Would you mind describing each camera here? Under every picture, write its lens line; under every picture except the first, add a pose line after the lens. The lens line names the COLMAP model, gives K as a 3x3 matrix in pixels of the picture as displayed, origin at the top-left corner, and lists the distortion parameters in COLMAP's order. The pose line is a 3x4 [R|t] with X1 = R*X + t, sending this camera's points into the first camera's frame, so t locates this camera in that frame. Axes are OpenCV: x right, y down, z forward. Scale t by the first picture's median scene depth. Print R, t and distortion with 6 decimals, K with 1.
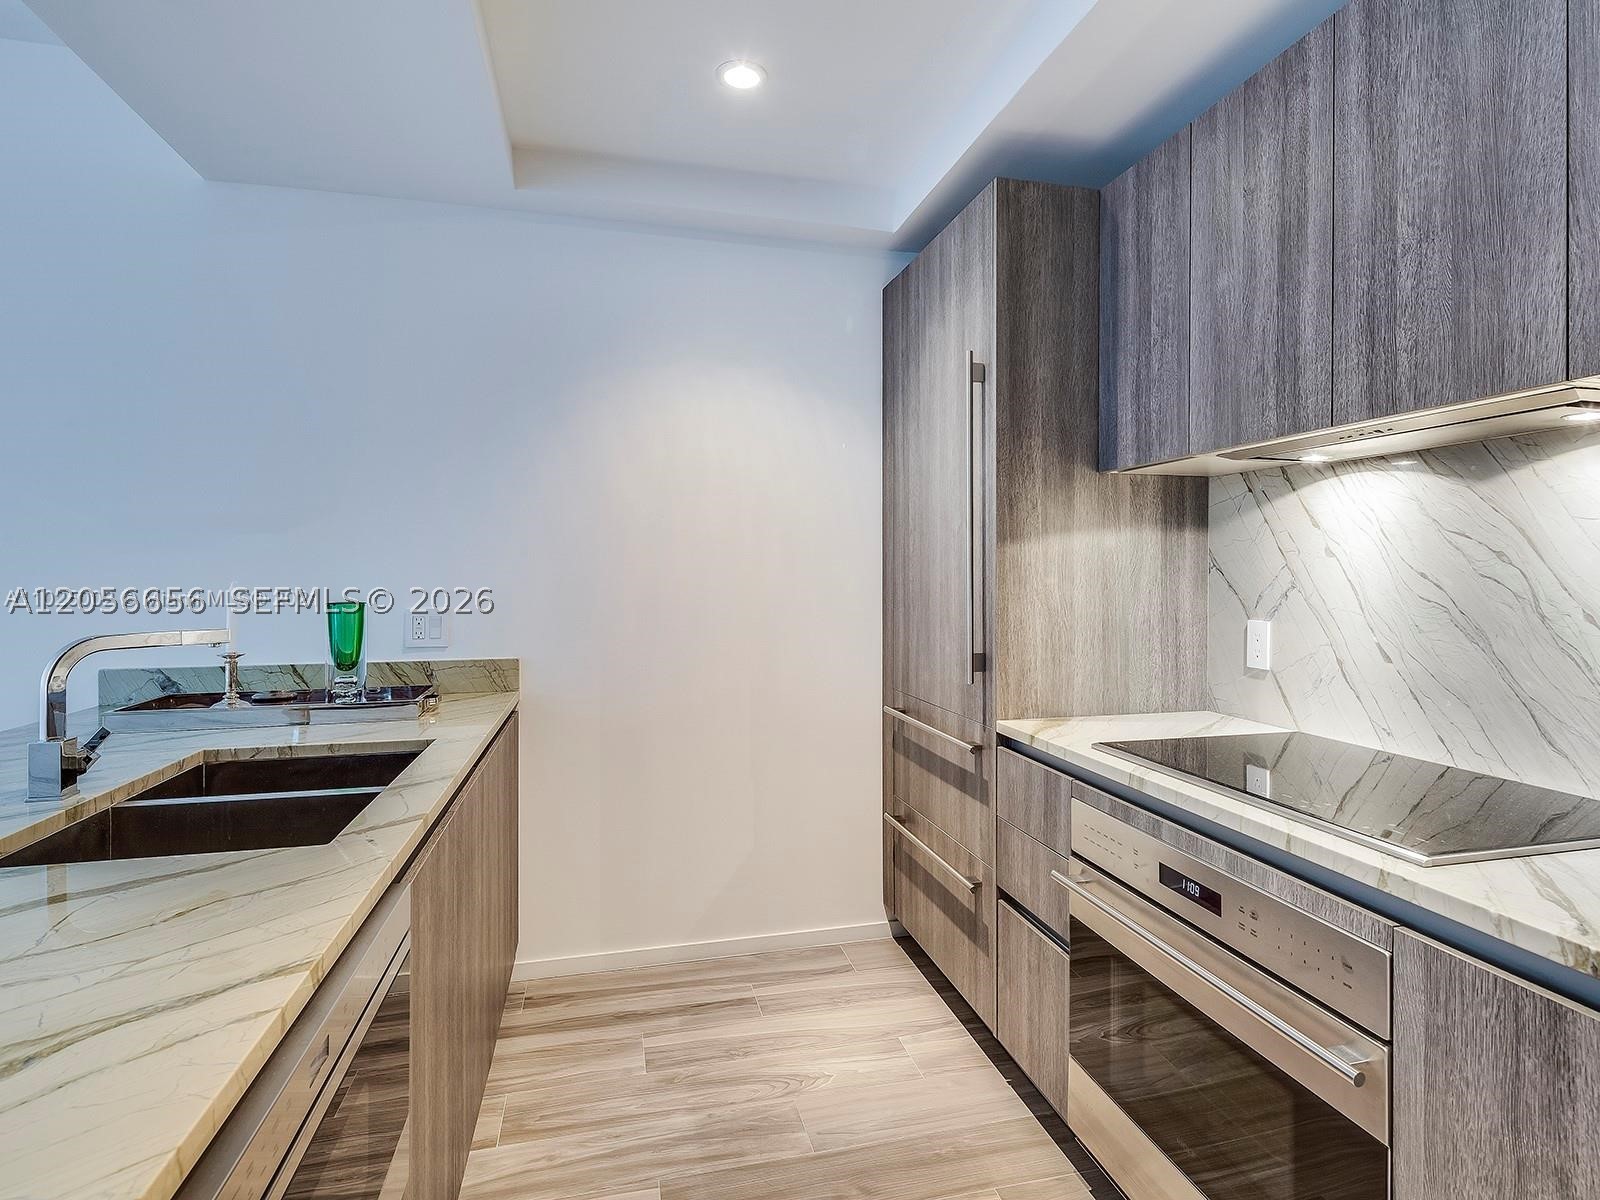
lens RADIAL K [[838.4, 0, 878.6], [0, 838.4, 570.2], [0, 0, 1]] dist [0.002193, -0.000032]
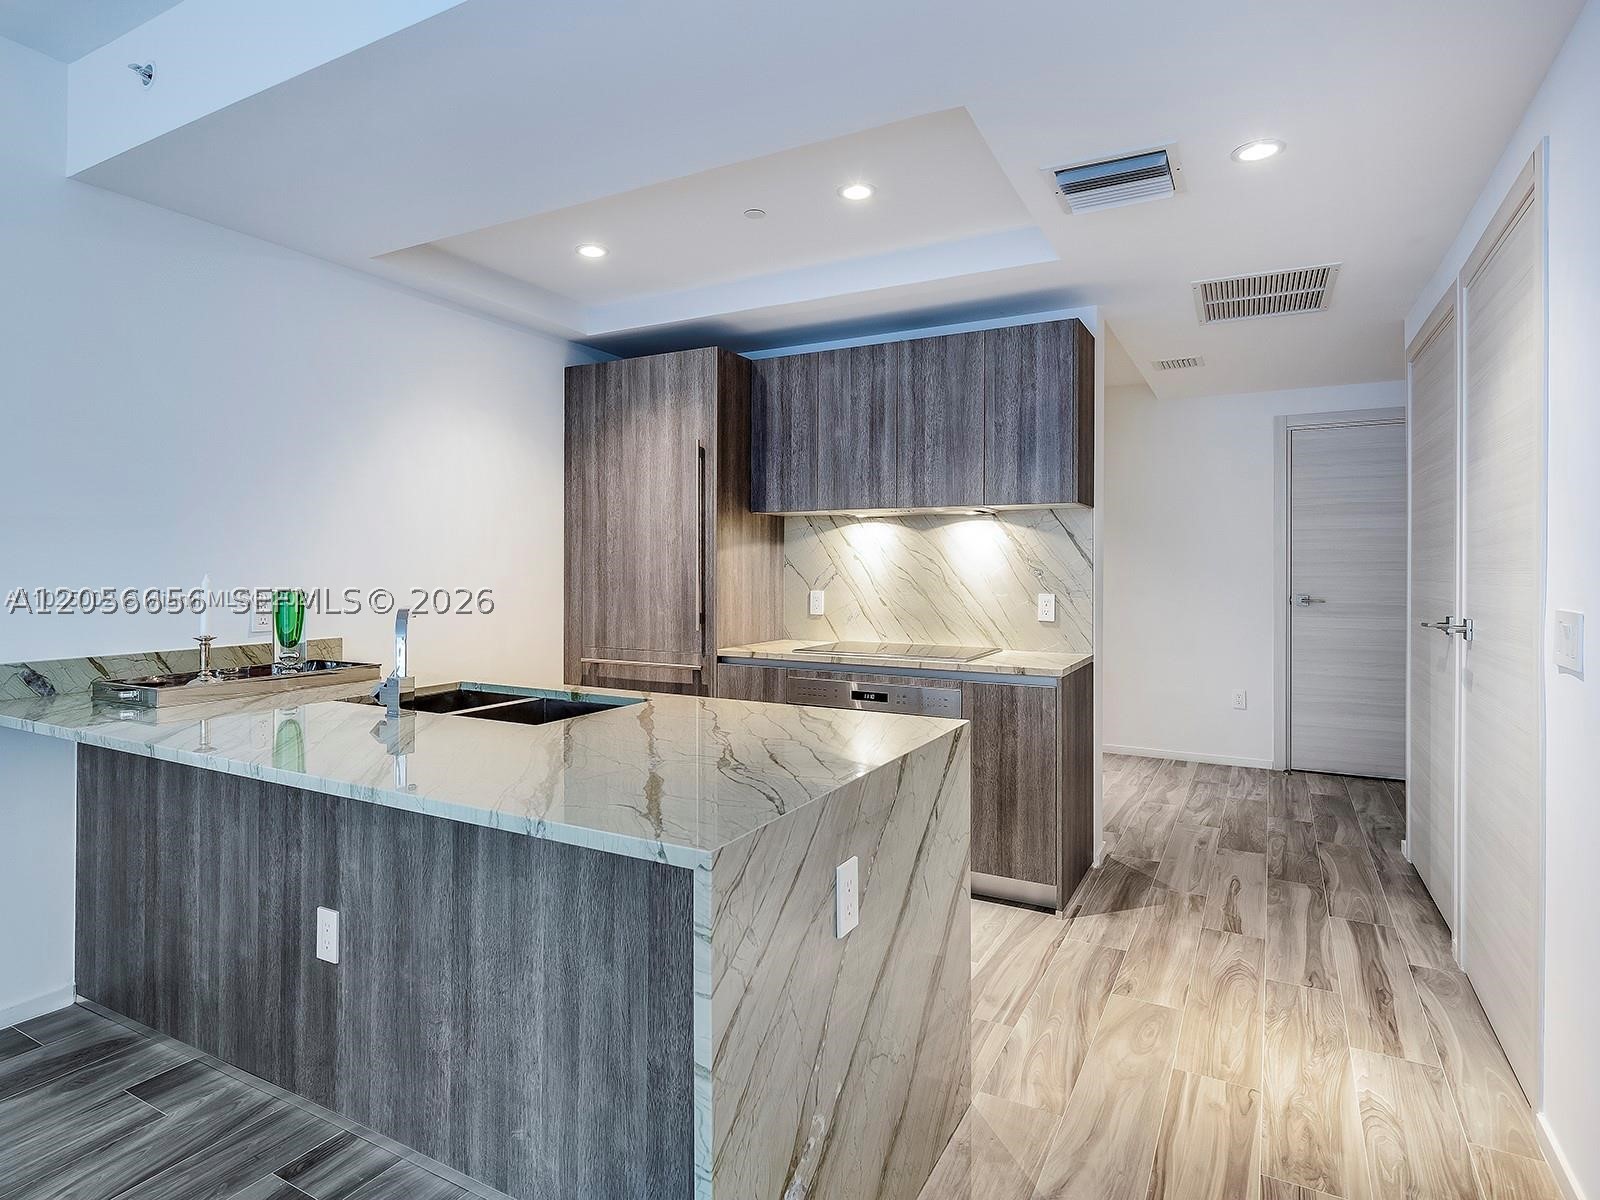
lens RADIAL K [[774.1, 0, 789.6], [0, 774.1, 568.6], [0, 0, 1]] dist [0.003929, -0.000599]
pose [[0.723405, -0.000848, 0.690423, -0.881315], [-0.003718, 0.999980, 0.005125, -0.002474], [-0.690414, -0.006274, 0.723387, -0.304070]]
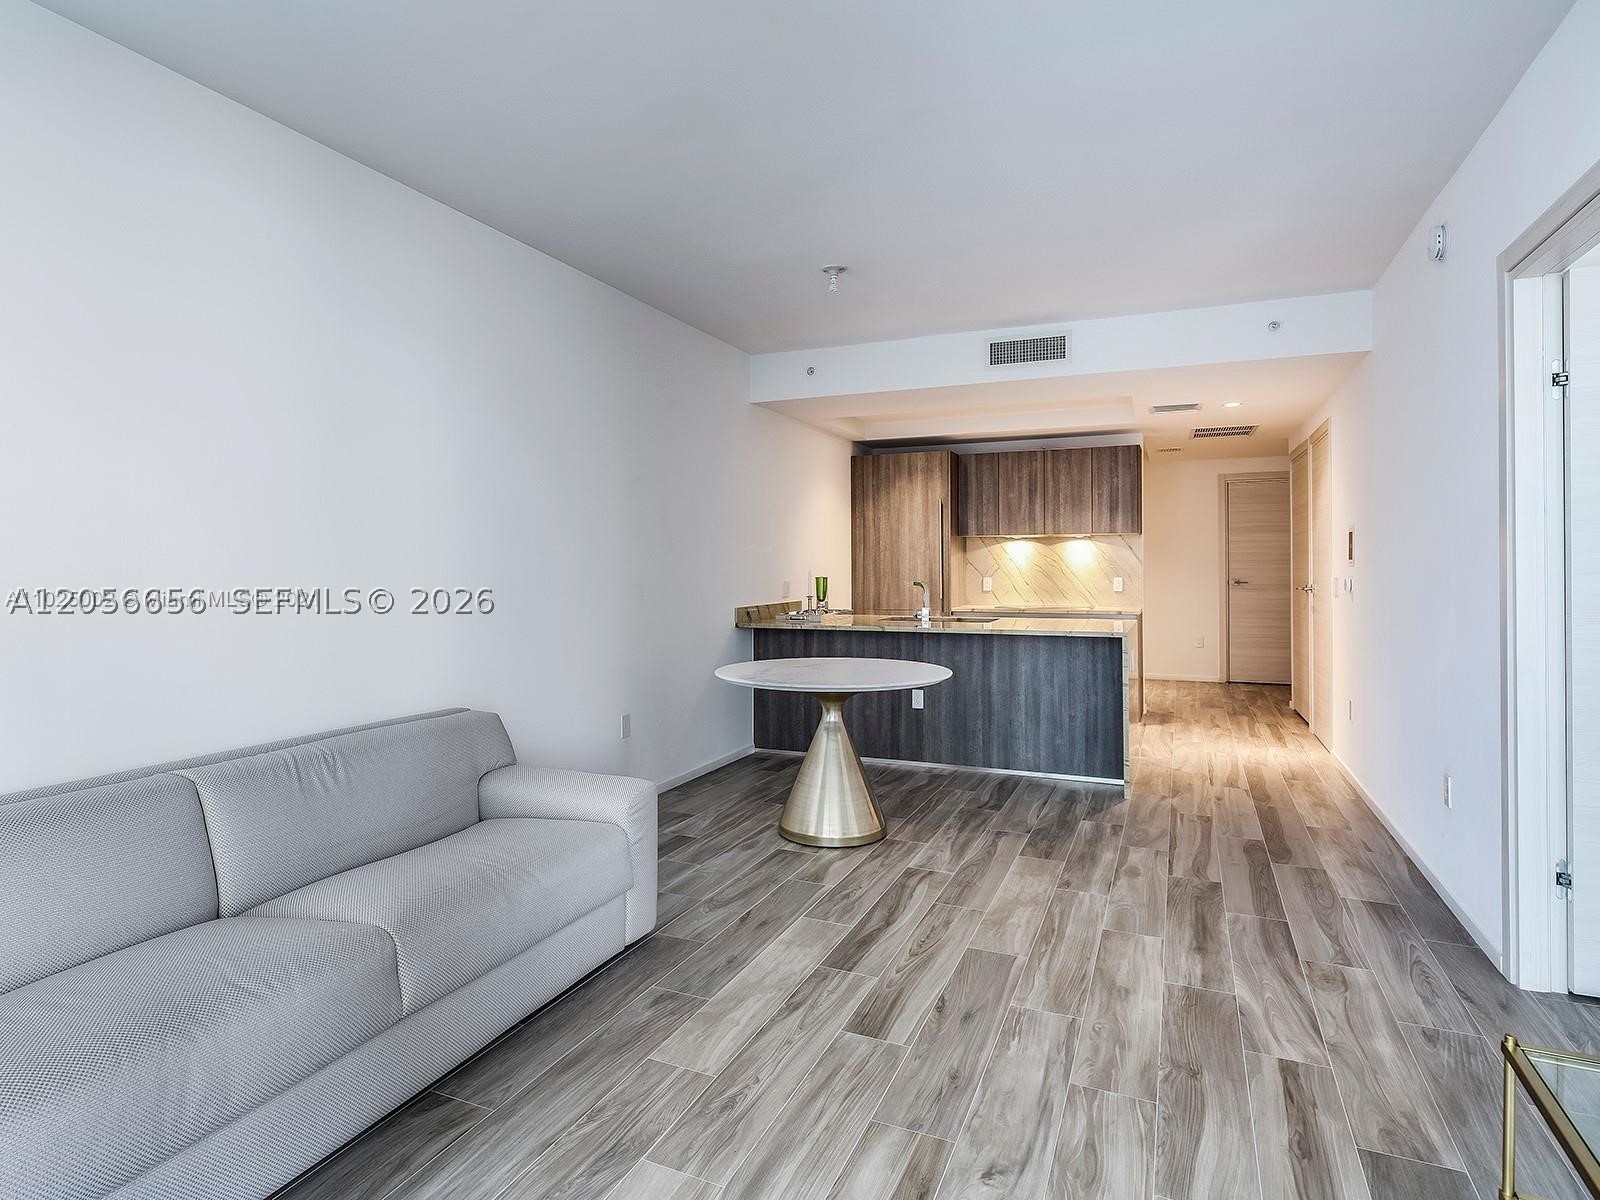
lens RADIAL K [[695.1, 0, 822.5], [0, 695.1, 562.8], [0, 0, 1]] dist [0.001654, 0.000002]
pose [[0.670000, -0.000570, 0.742361, -2.316116], [0.003342, 0.999992, -0.002248, -0.001689], [-0.742353, 0.003987, 0.669997, -0.521976]]
